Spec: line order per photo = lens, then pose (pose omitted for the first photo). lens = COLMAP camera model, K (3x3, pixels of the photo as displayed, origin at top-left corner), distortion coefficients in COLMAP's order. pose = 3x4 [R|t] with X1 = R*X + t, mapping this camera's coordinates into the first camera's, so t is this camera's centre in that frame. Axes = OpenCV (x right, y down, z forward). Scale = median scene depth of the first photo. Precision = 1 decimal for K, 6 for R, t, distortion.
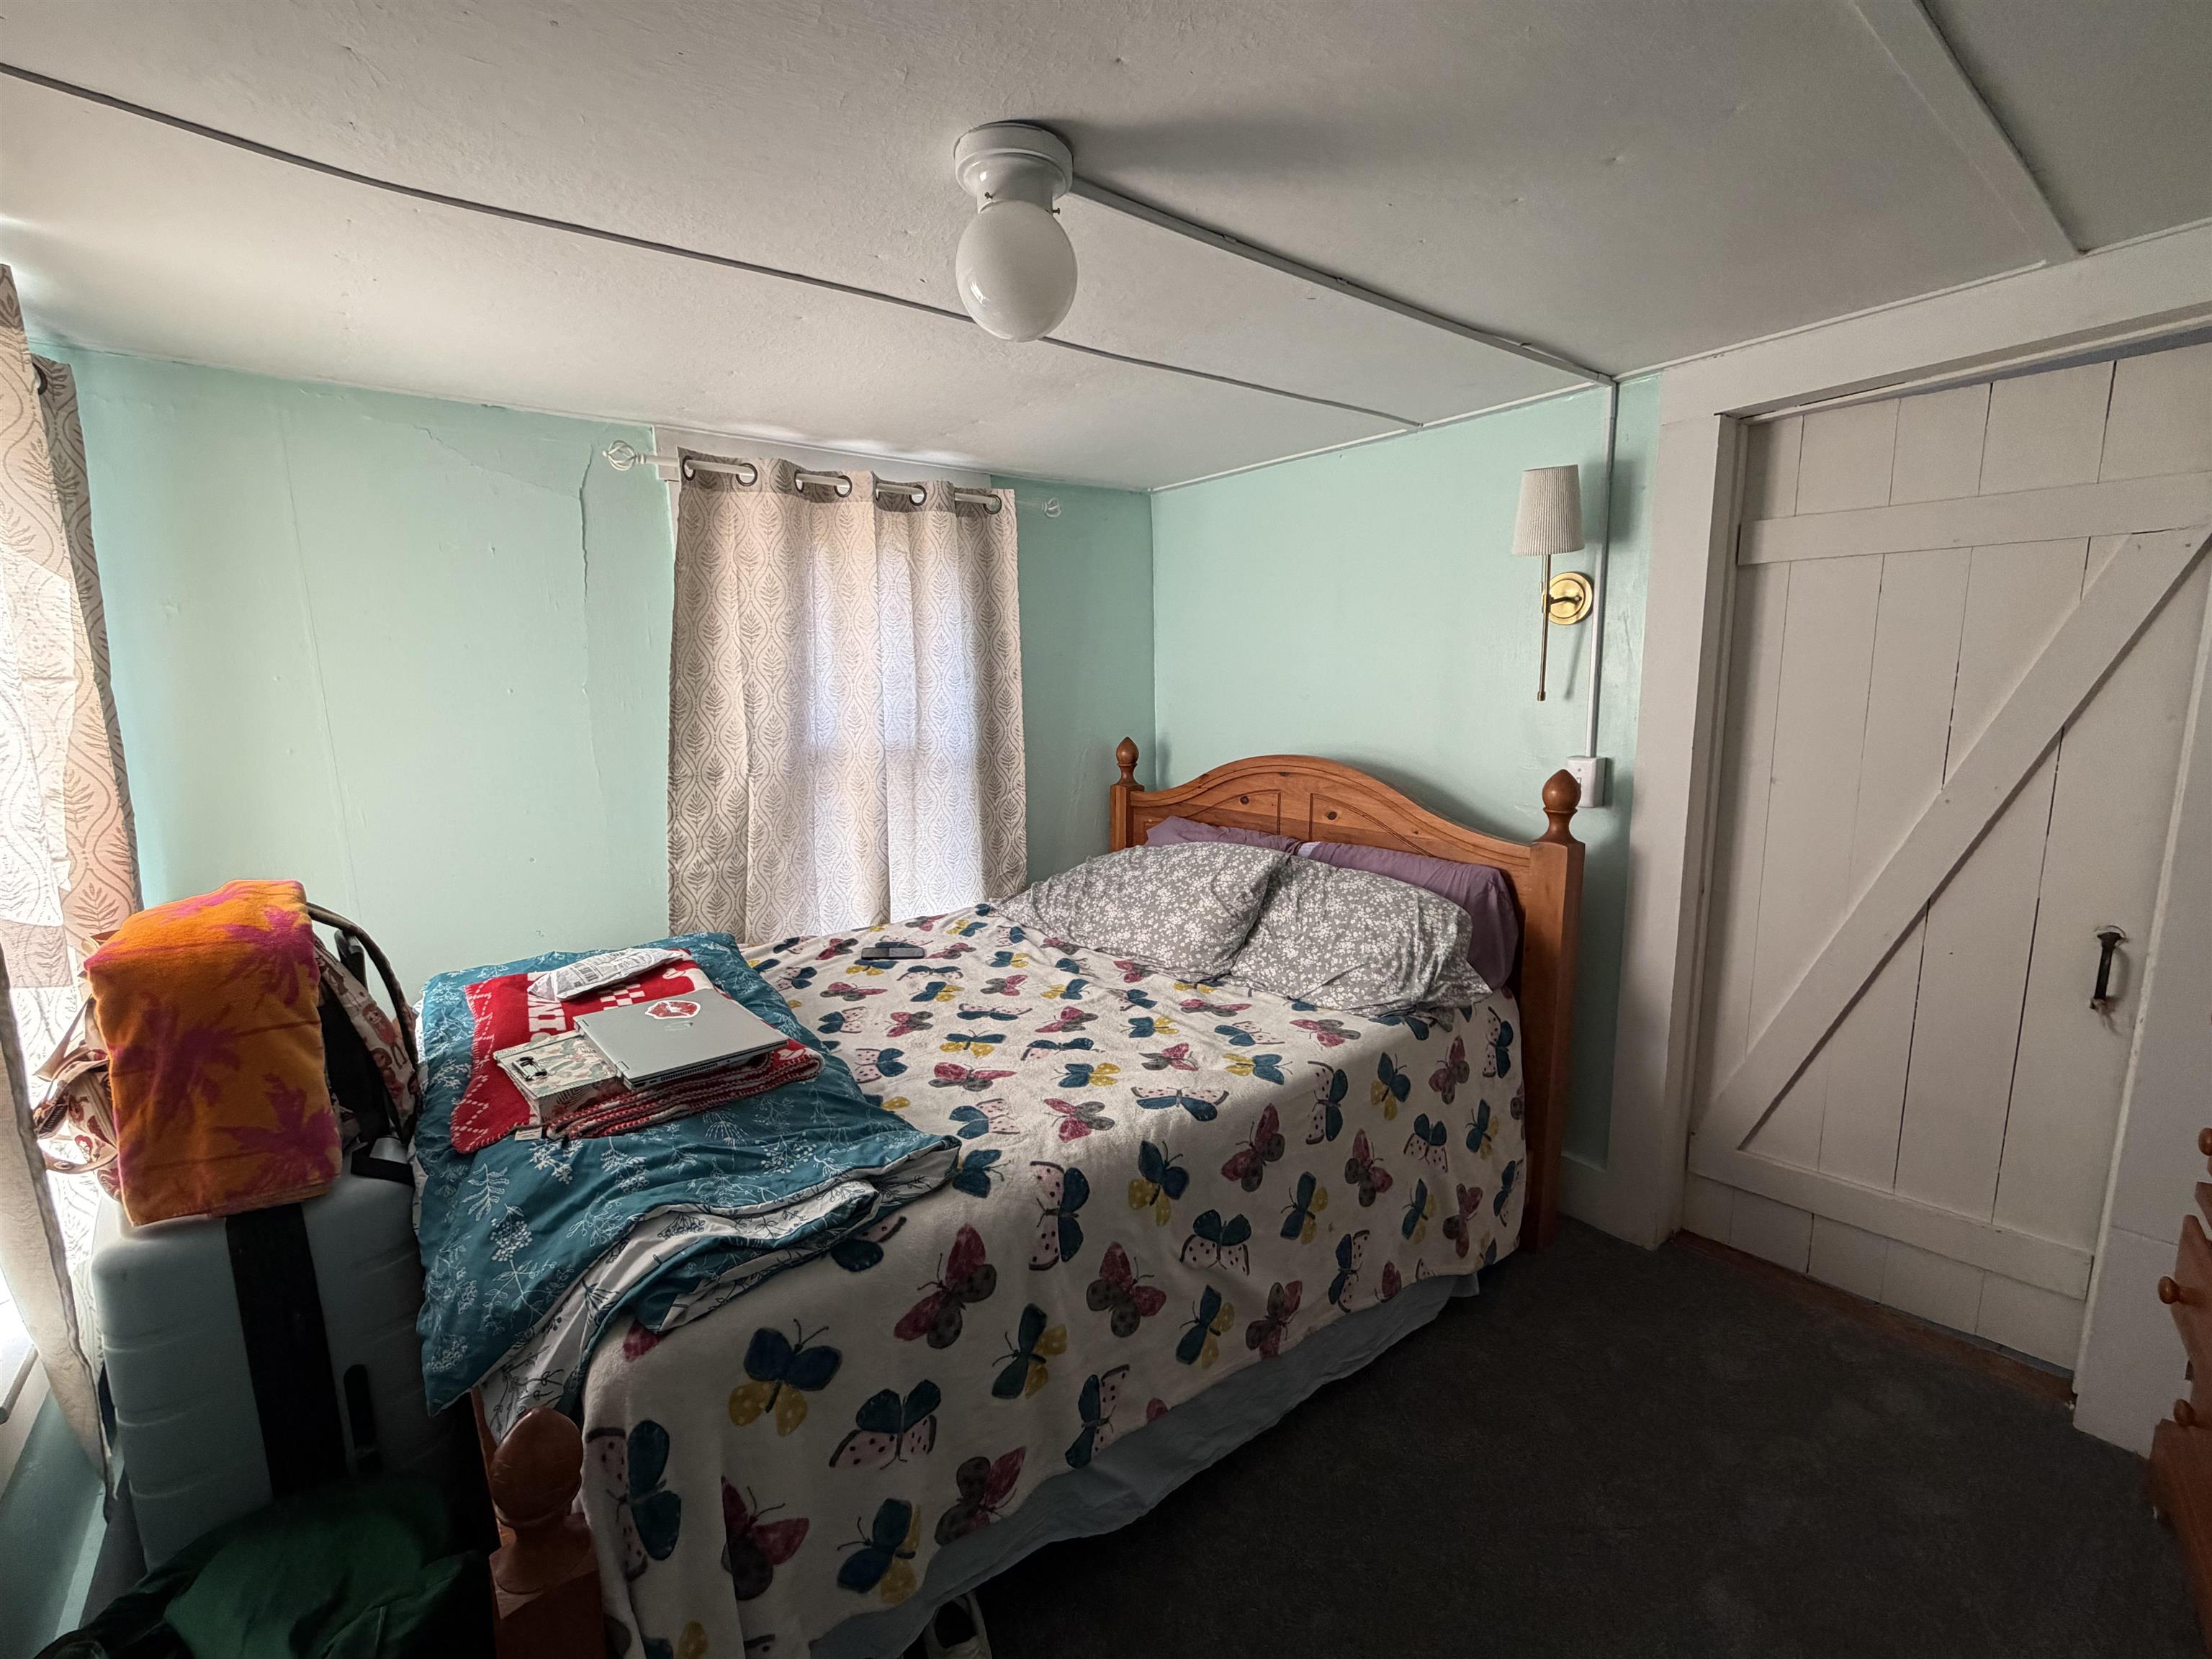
lens RADIAL K [[944.8, 0, 1095.6], [0, 944.8, 830.2], [0, 0, 1]] dist [0.001656, 0.000008]
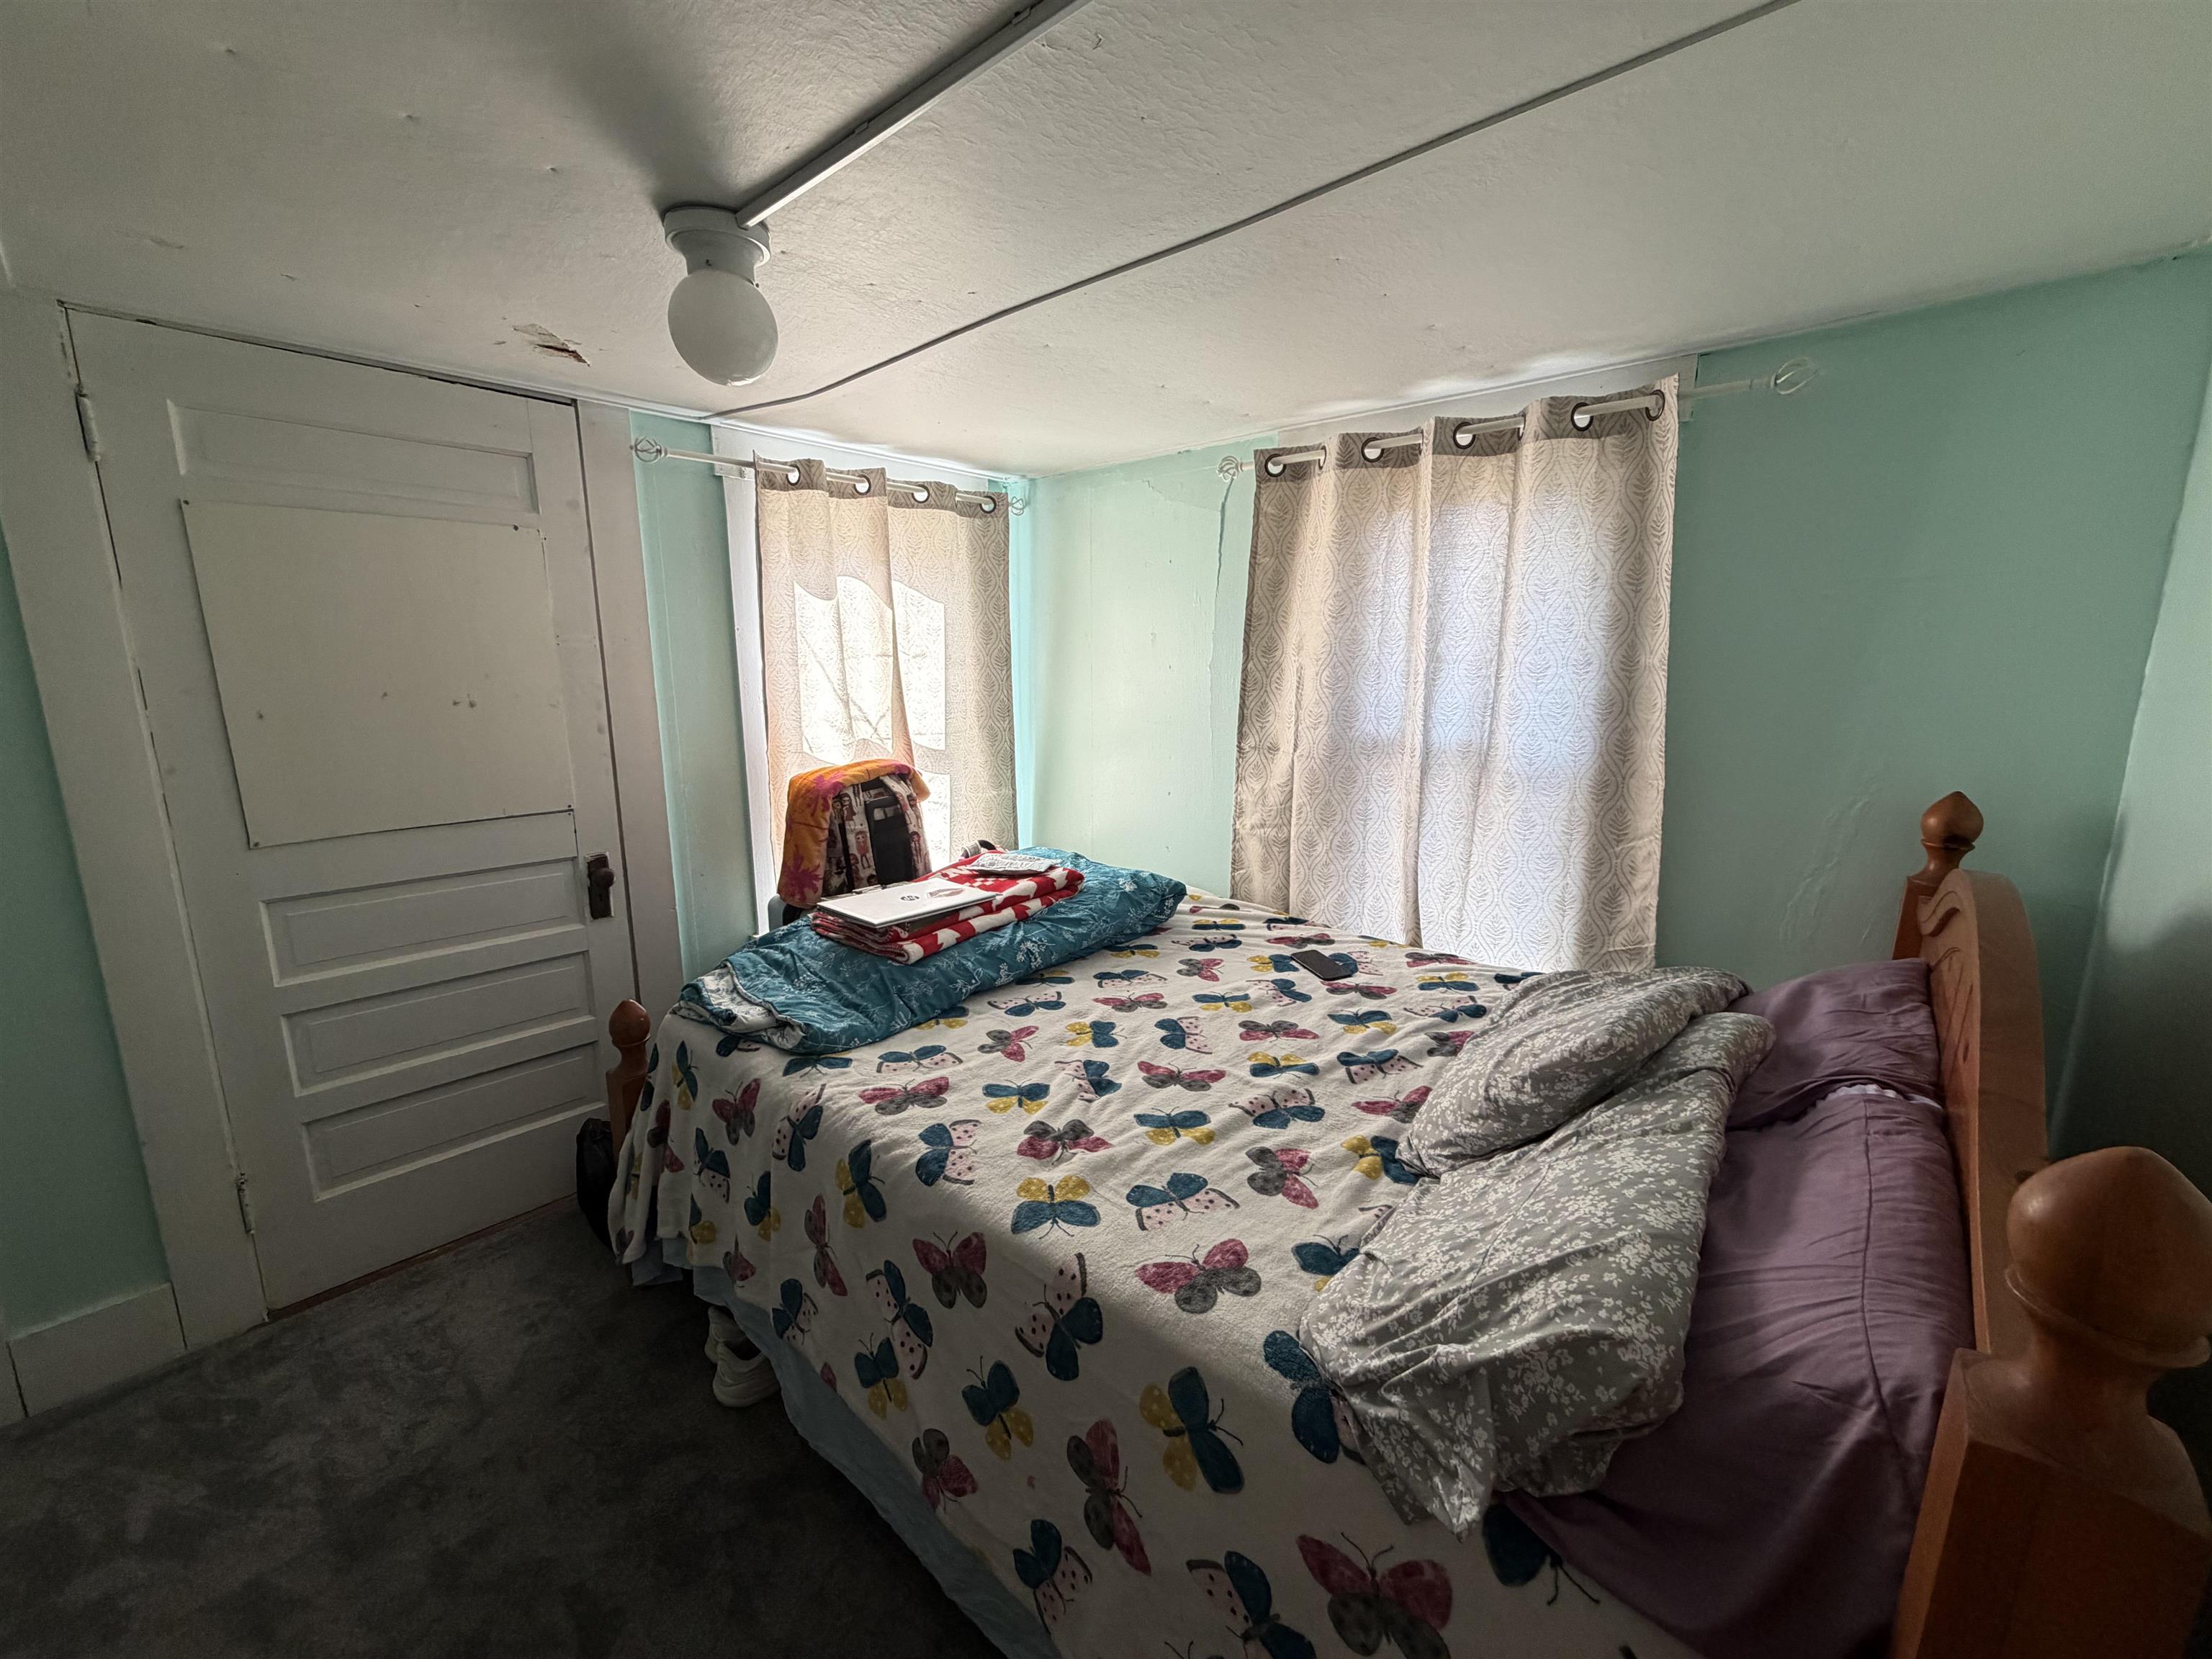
lens RADIAL K [[887.5, 0, 1099.5], [0, 887.5, 825.4], [0, 0, 1]] dist [-0.001917, 0.001326]
pose [[0.159445, 0.201318, -0.966462, 0.612833], [-0.162822, 0.970942, 0.175389, -0.129550], [0.973687, 0.129396, 0.187591, 0.674517]]
